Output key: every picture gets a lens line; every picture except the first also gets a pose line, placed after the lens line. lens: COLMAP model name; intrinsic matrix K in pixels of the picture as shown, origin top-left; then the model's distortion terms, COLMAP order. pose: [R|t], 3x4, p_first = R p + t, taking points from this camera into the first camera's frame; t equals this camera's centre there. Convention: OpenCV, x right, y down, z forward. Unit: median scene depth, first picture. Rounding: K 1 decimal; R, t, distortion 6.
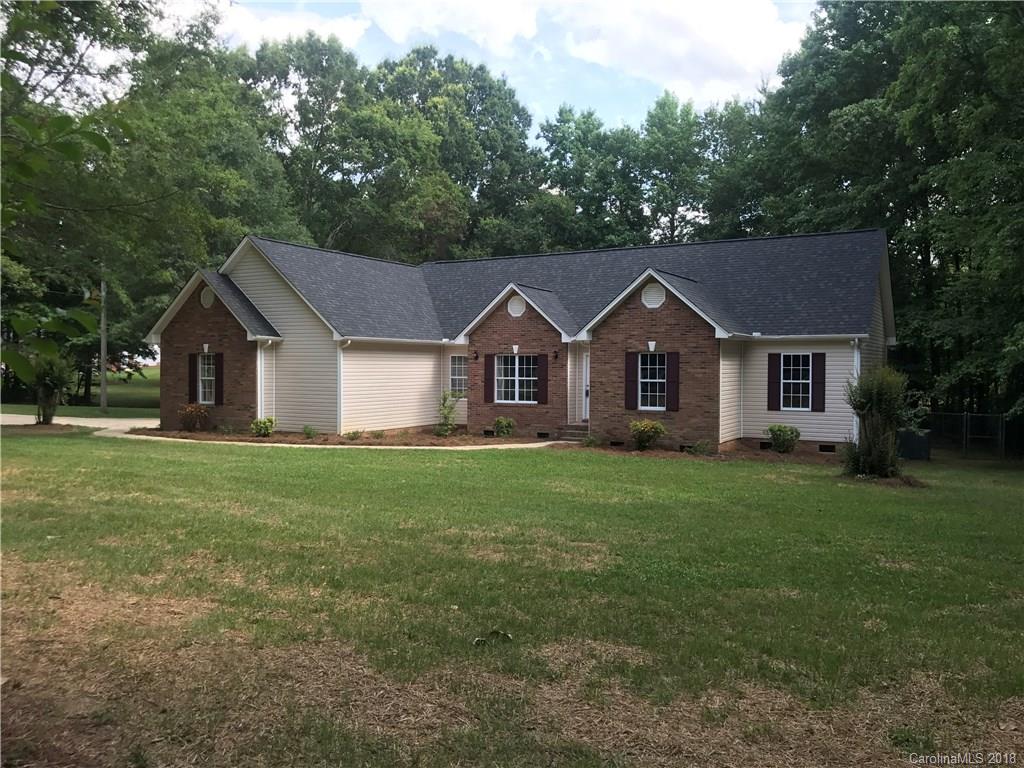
lens RADIAL K [[829.5, 0, 512.0], [0, 829.5, 384.0], [0, 0, 1]] dist [-0.009071, -0.013646]
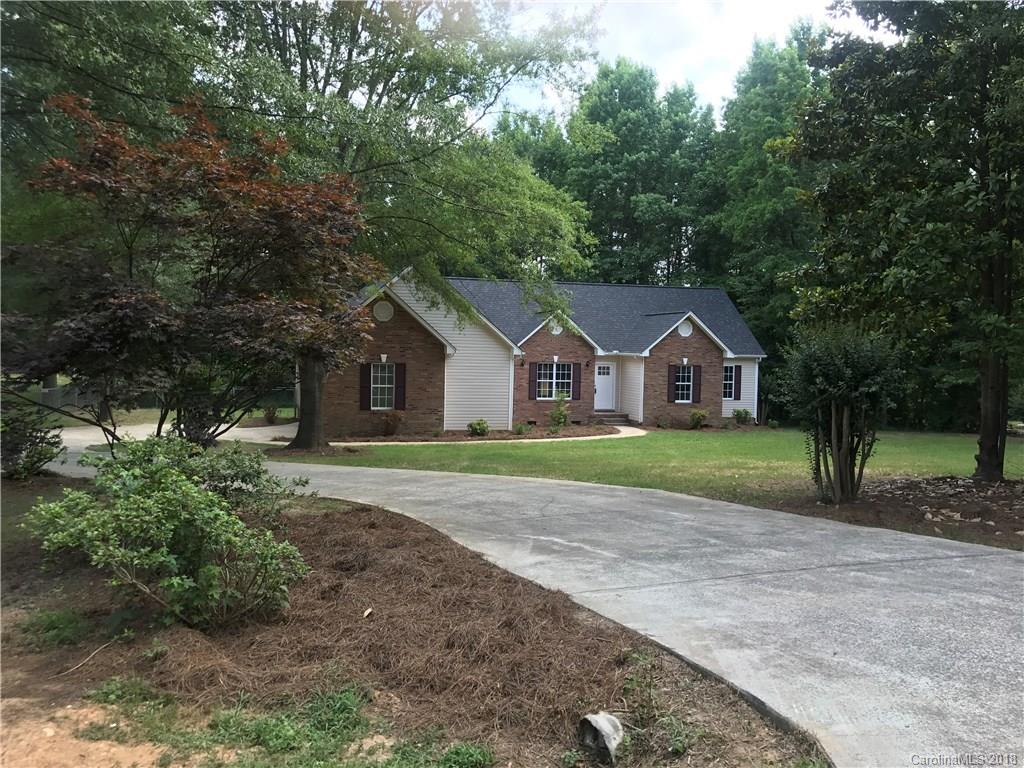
lens RADIAL K [[829.5, 0, 512.0], [0, 829.5, 384.0], [0, 0, 1]] dist [-0.009071, -0.013646]
pose [[0.671492, -0.021421, 0.740702, -1.042117], [-0.002312, 0.999517, 0.031002, -0.043632], [-0.741008, -0.022530, 0.671118, 0.170551]]
